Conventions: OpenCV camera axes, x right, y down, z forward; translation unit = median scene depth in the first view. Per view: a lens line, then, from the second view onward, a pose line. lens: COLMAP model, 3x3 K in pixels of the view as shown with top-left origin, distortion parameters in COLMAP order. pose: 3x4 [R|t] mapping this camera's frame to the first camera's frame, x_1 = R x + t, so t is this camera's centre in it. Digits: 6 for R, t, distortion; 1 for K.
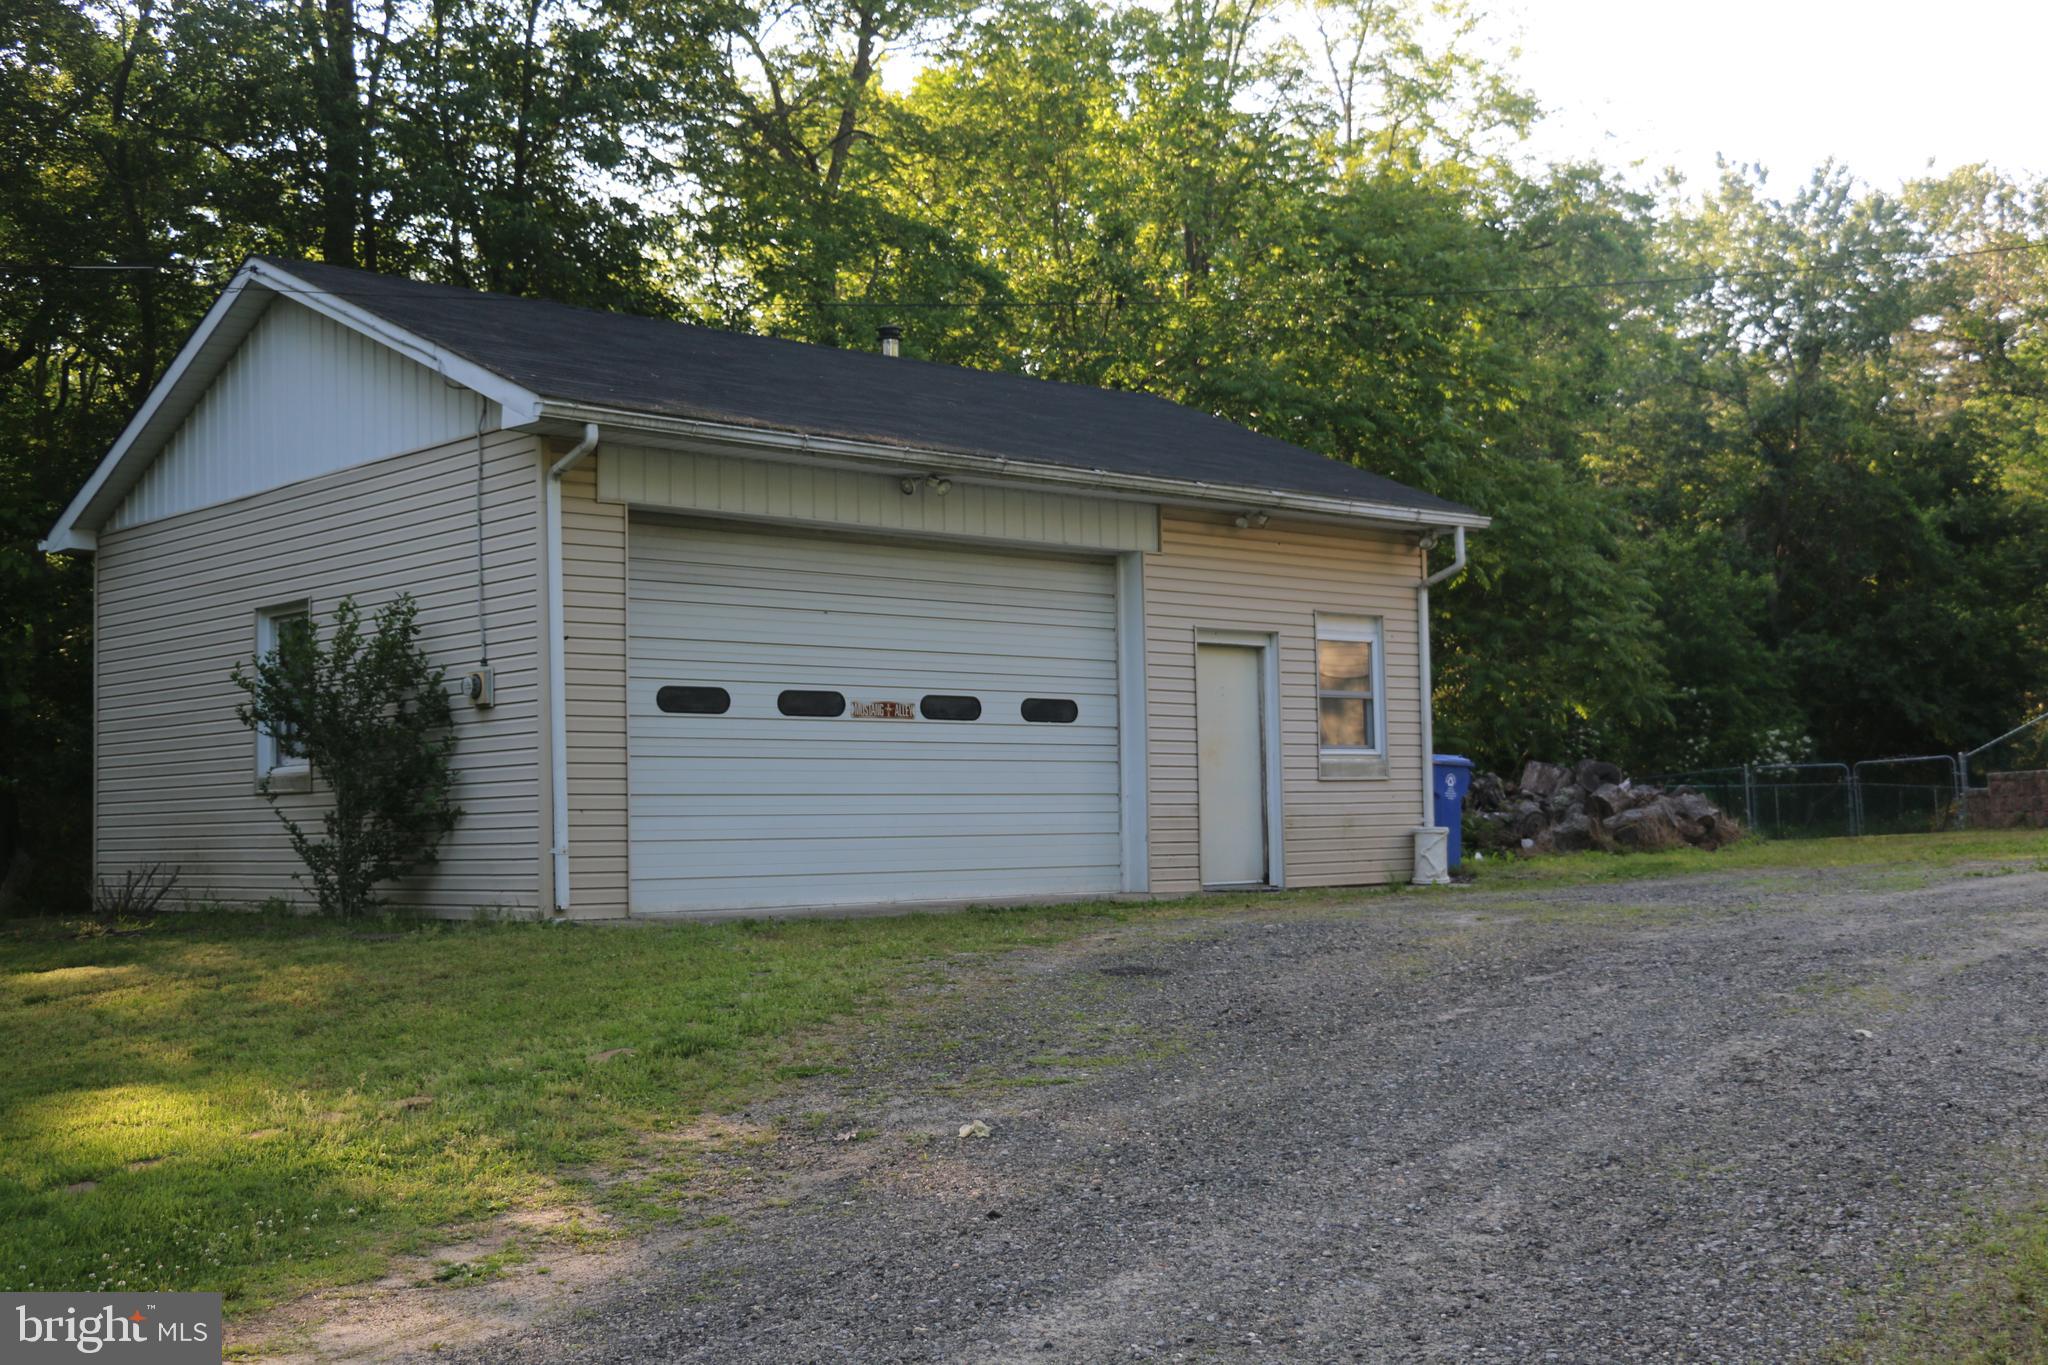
lens RADIAL K [[2388.3, 0, 934.4], [0, 2388.3, 723.1], [0, 0, 1]] dist [-0.112846, 0.005111]
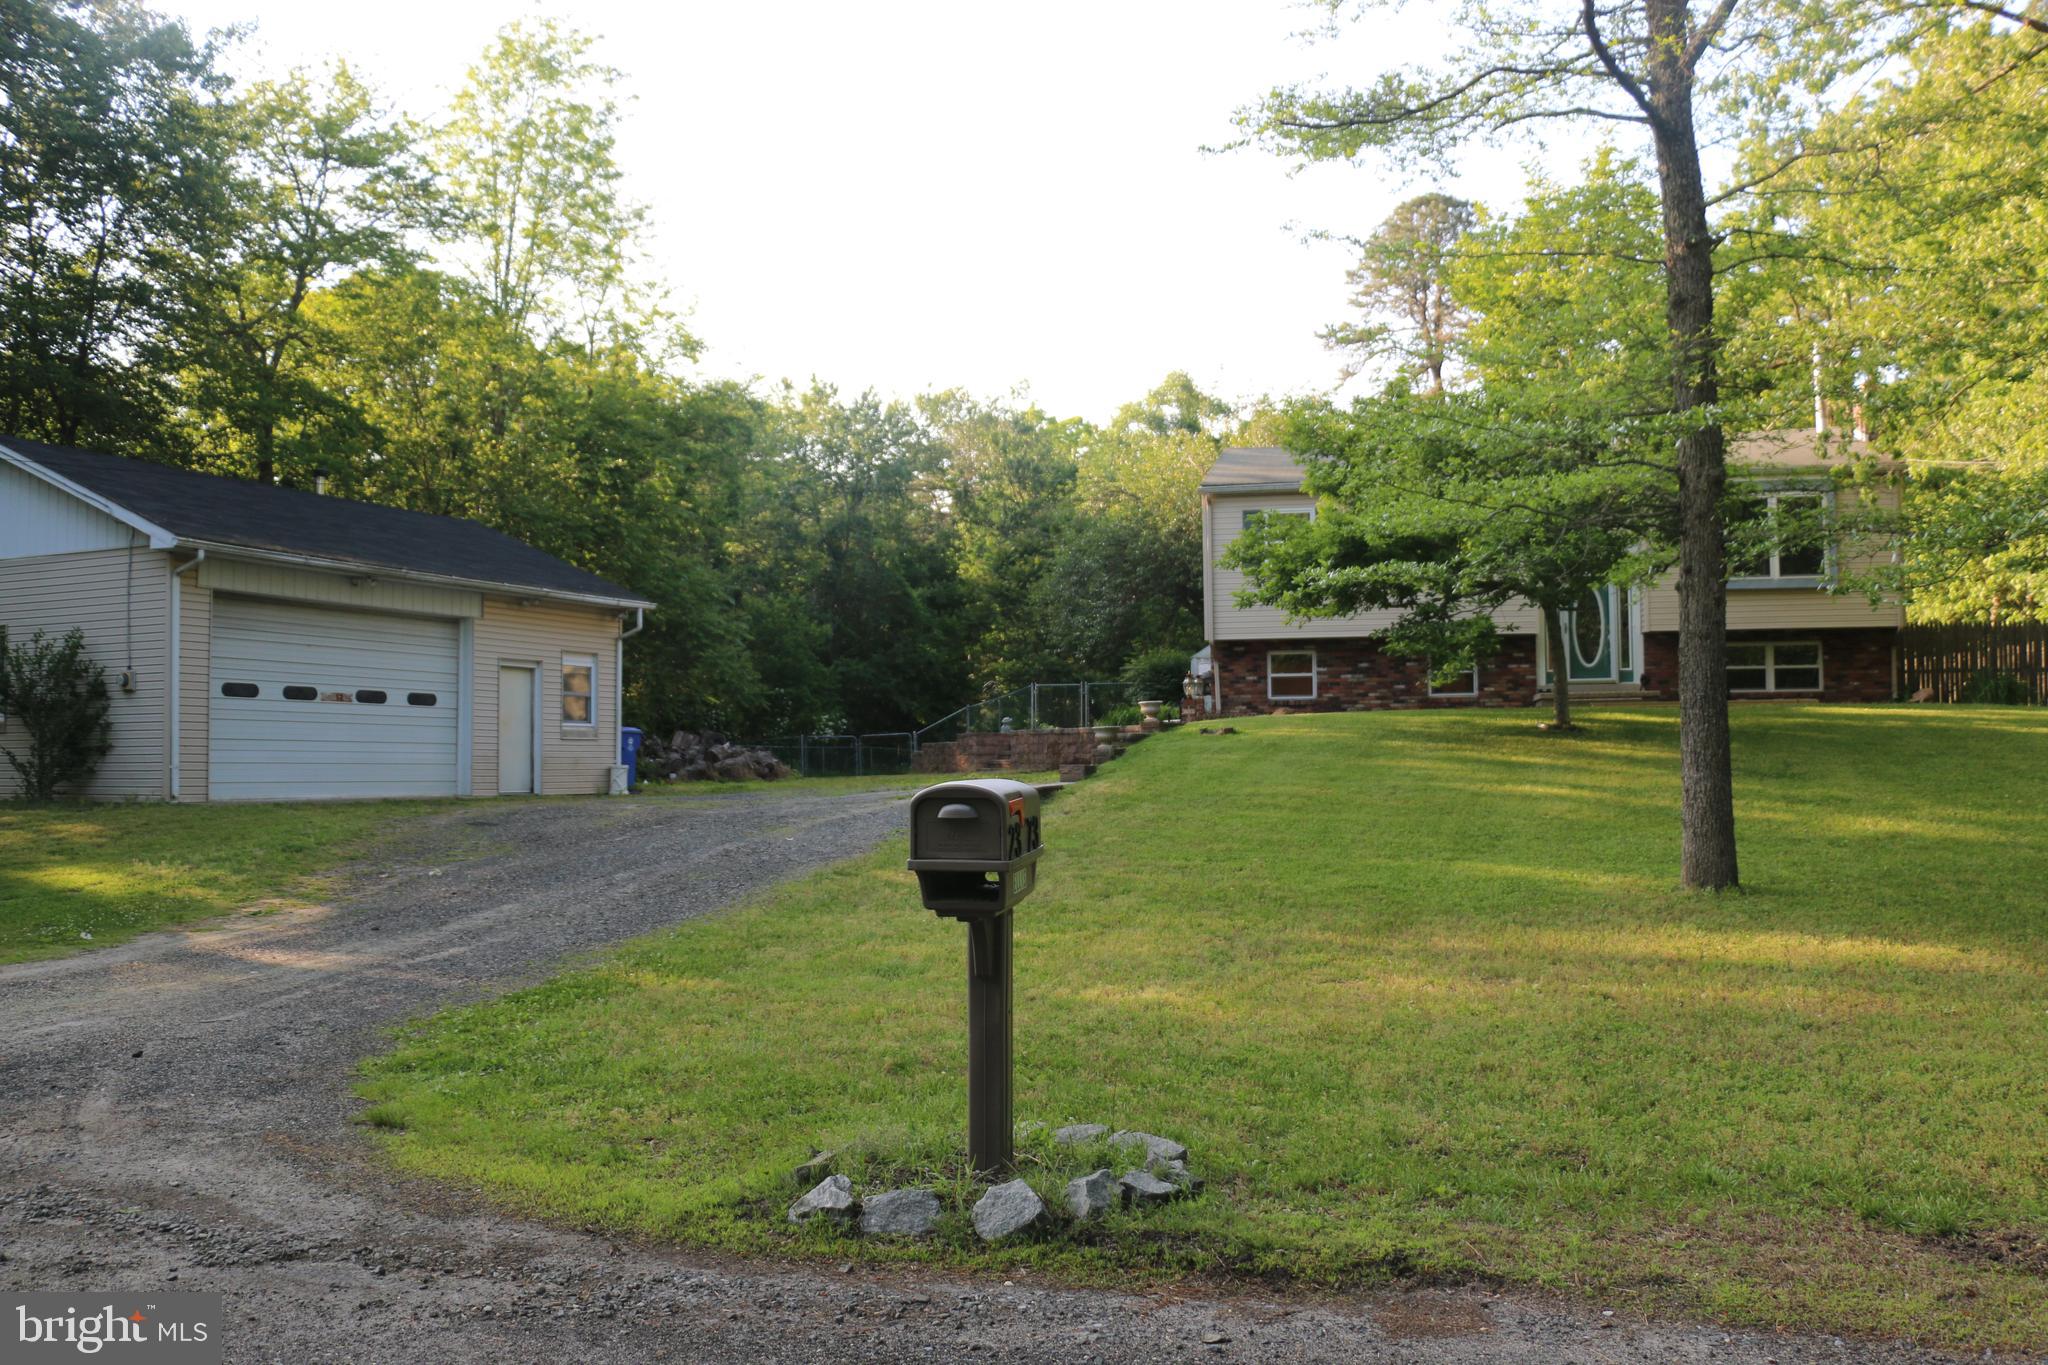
lens RADIAL K [[1811.0, 0, 1024.0], [0, 1811.0, 682.5], [0, 0, 1]] dist [-0.152256, 0.215783]
pose [[0.912198, 0.035529, 0.408206, -0.093458], [-0.033063, 0.999367, -0.013098, -0.015651], [-0.408413, -0.001548, 0.912796, -0.488994]]
